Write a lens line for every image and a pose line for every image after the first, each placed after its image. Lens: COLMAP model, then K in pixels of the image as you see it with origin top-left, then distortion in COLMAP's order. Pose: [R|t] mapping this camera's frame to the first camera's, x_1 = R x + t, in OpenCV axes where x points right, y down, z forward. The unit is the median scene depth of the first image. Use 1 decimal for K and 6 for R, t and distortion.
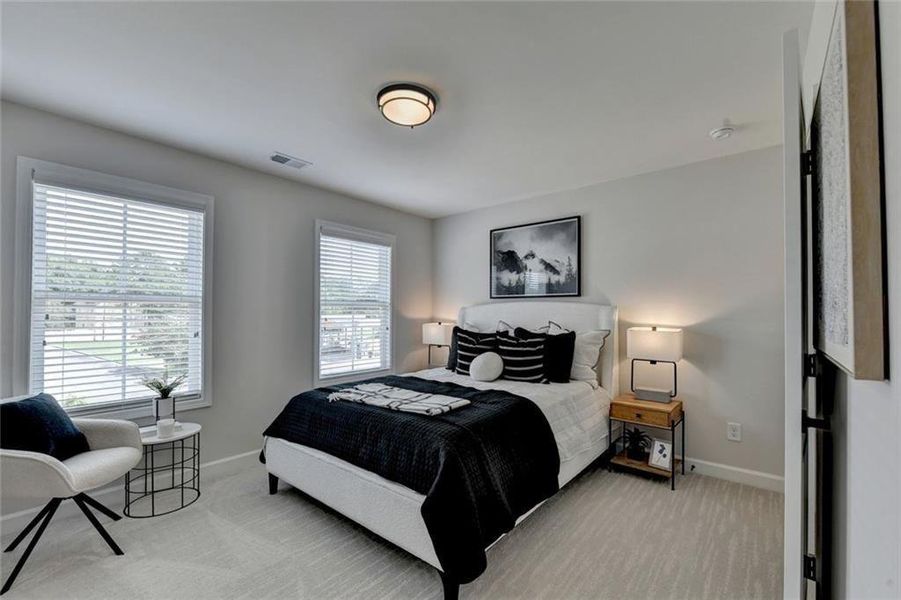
lens RADIAL K [[384.9, 0, 448.7], [0, 384.9, 304.8], [0, 0, 1]] dist [-0.007257, 0.000064]
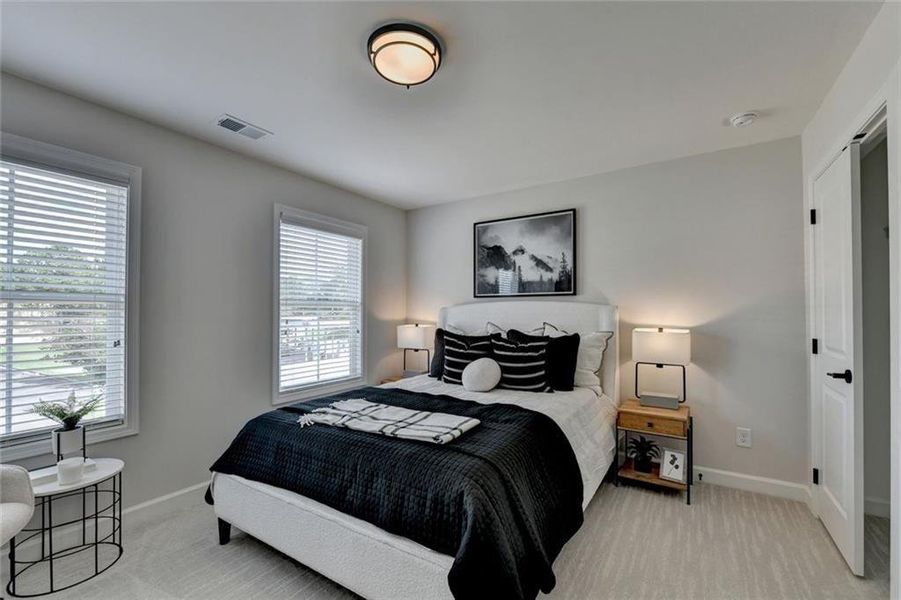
lens RADIAL K [[379.6, 0, 453.3], [0, 379.6, 304.4], [0, 0, 1]] dist [-0.011205, 0.000808]
pose [[0.990506, -0.001094, 0.137463, -0.092798], [0.001170, 0.999999, -0.000476, 0.000171], [-0.137463, 0.000633, 0.990507, 0.160486]]
